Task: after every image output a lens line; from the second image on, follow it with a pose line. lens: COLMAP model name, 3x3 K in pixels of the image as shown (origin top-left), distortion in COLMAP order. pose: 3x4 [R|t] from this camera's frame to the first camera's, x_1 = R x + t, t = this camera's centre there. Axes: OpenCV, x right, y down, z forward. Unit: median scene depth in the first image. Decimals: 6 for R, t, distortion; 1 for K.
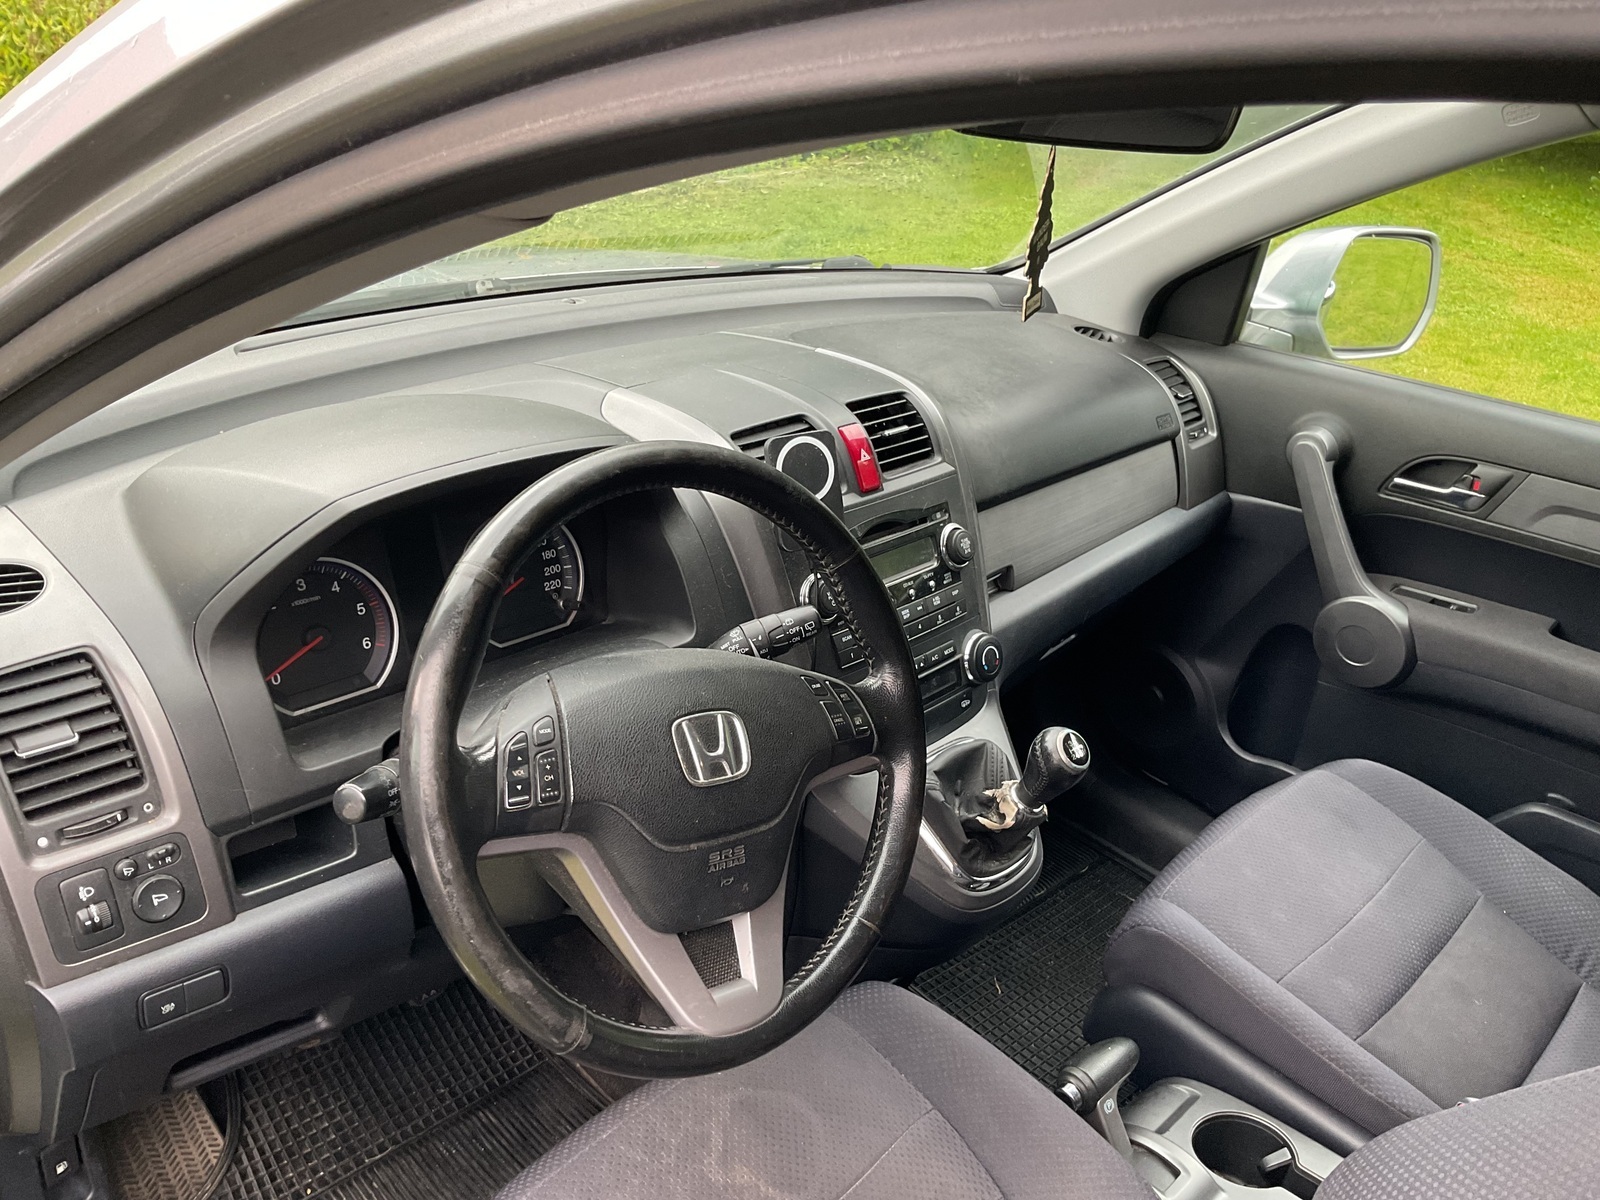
lens RADIAL K [[1304.5, 0, 802.9], [0, 1304.5, 608.0], [0, 0, 1]] dist [-0.001402, 0.003154]
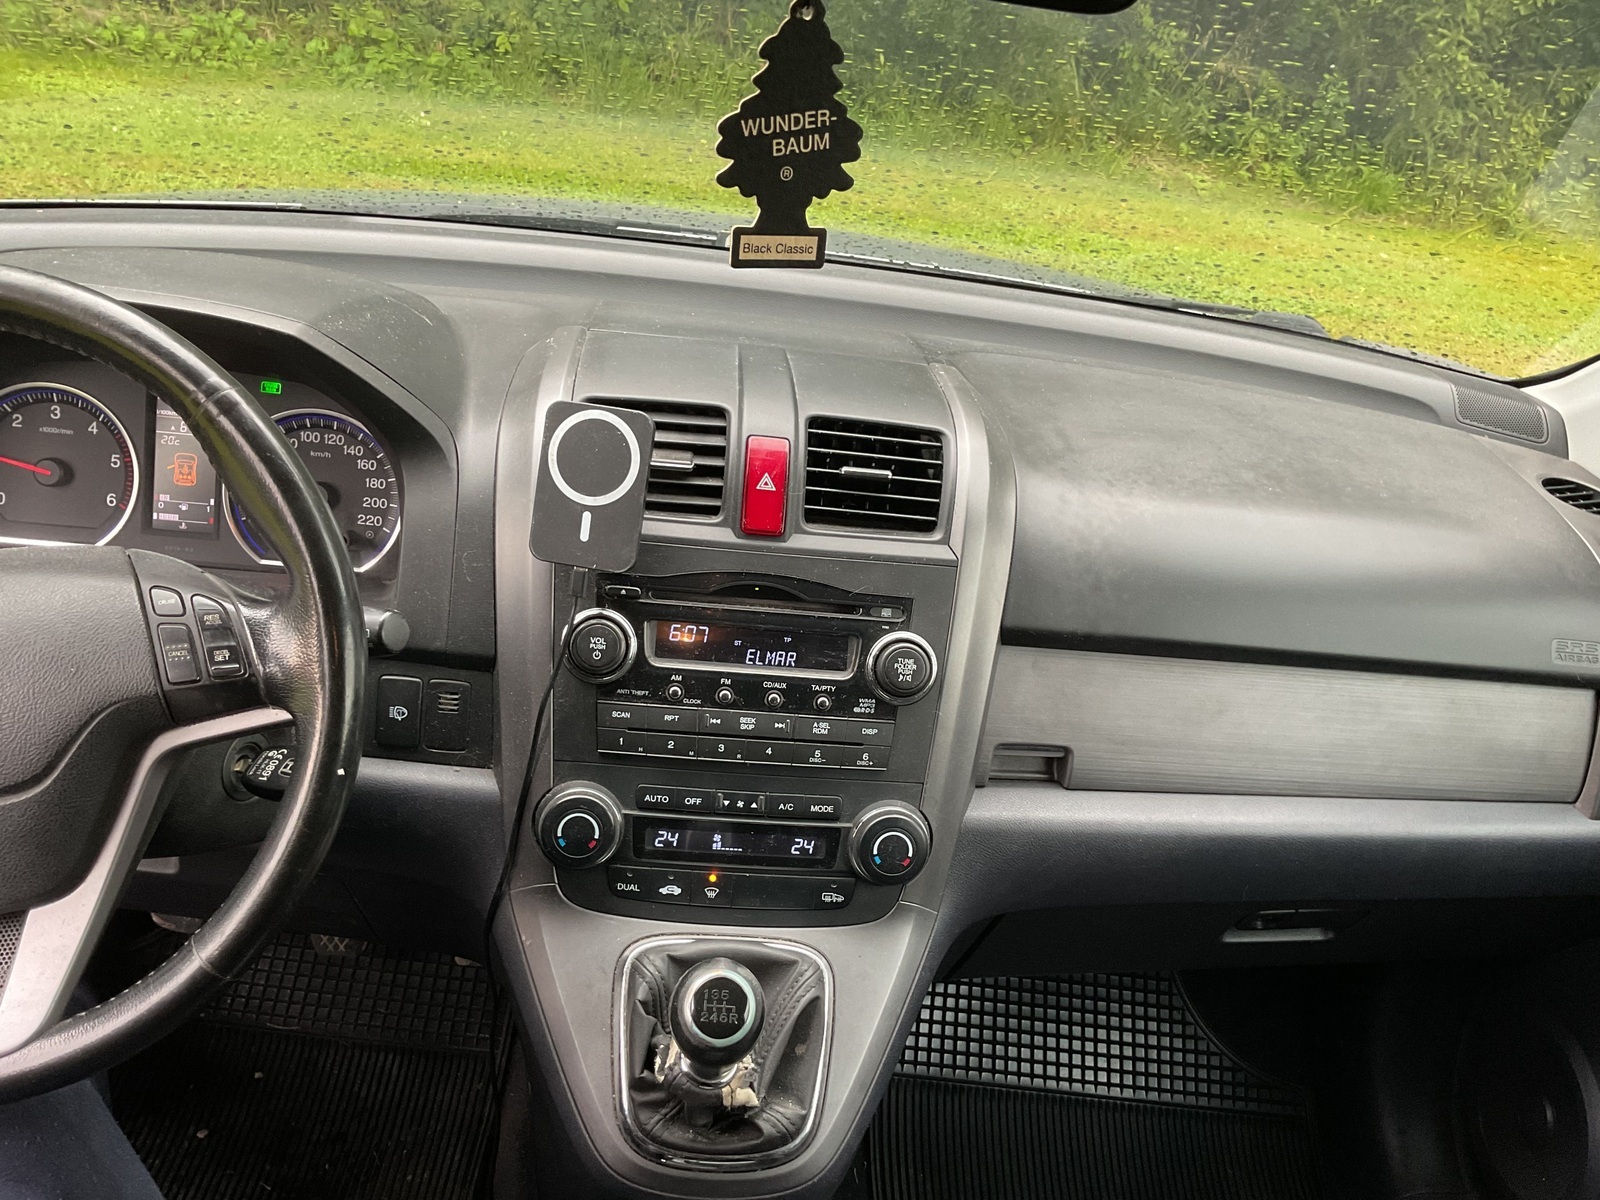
lens RADIAL K [[1353.1, 0, 806.8], [0, 1353.1, 589.7], [0, 0, 1]] dist [0.038879, -0.041454]
pose [[0.753380, 0.302408, -0.583925, 0.609259], [-0.349809, 0.936221, 0.033534, -0.117424], [0.556824, 0.178998, 0.811115, 0.538960]]
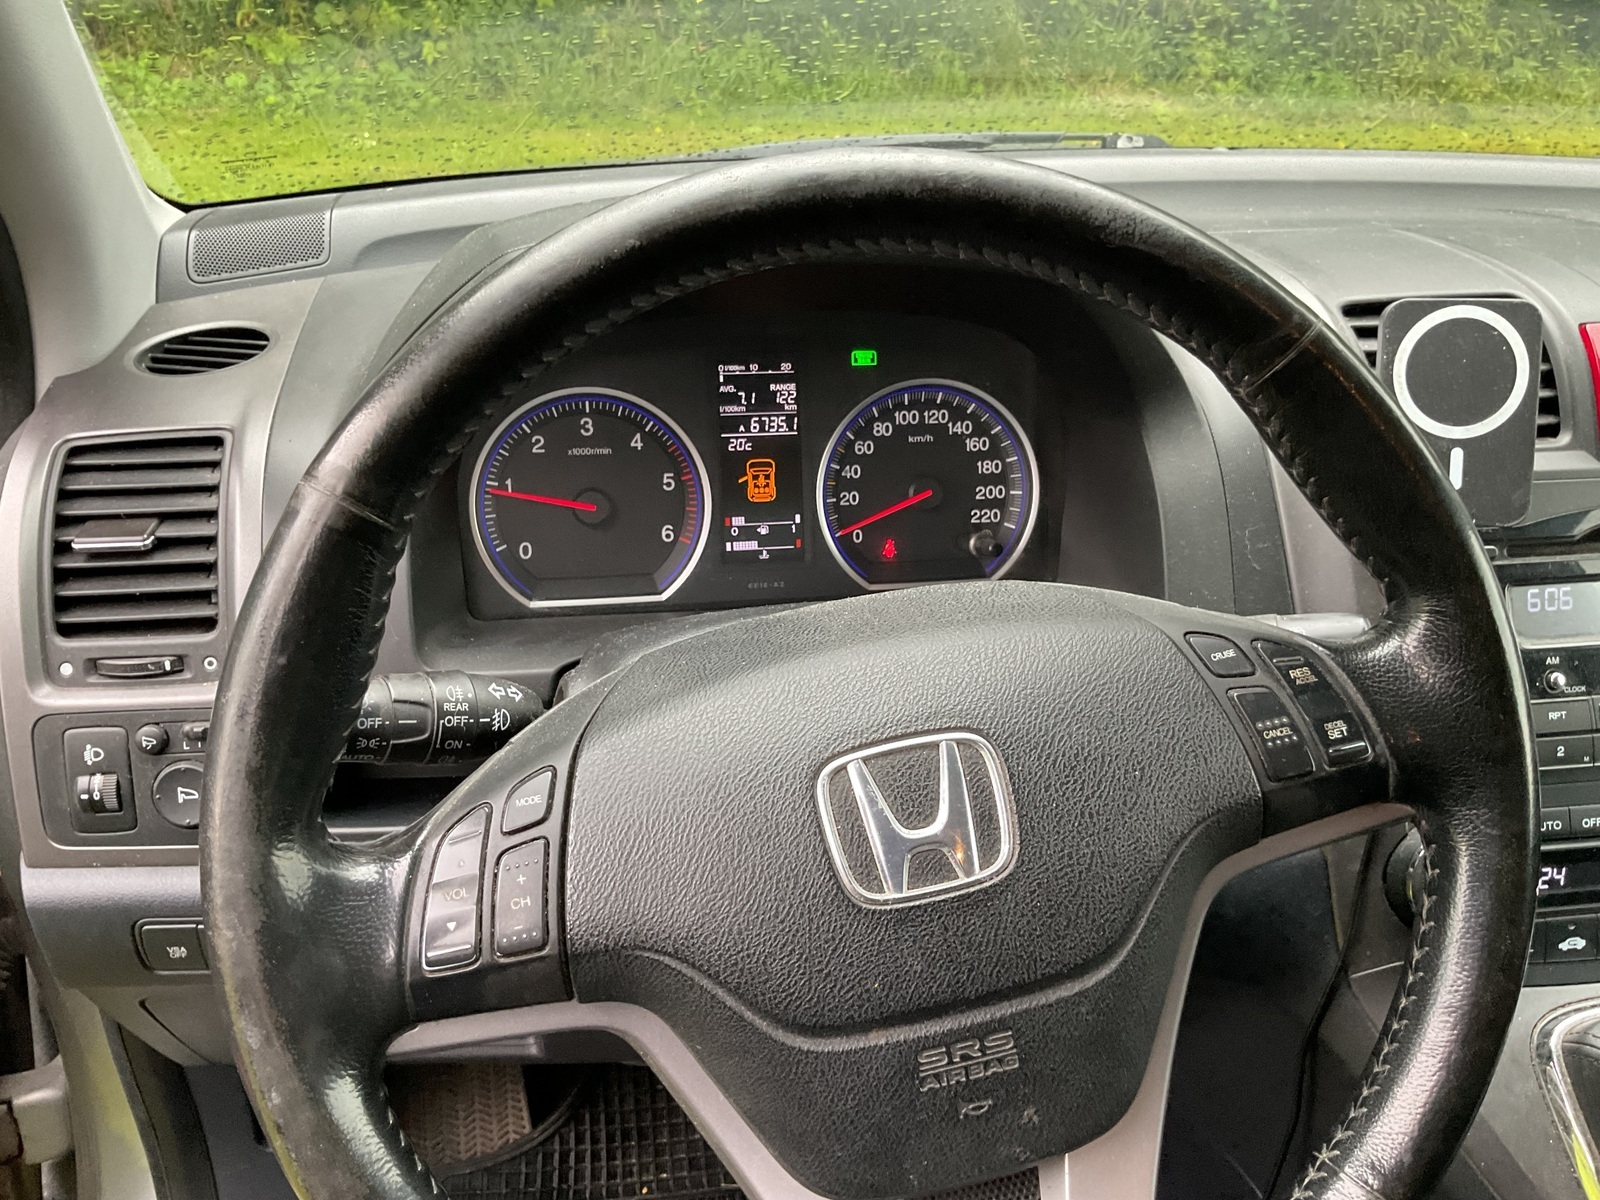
lens RADIAL K [[1353.1, 0, 799.6], [0, 1353.1, 601.0], [0, 0, 1]] dist [0.038879, -0.041454]
pose [[0.808062, 0.206236, -0.551817, 0.121799], [-0.220683, 0.974482, 0.041042, 0.017710], [0.546200, 0.088612, 0.832954, 0.470834]]
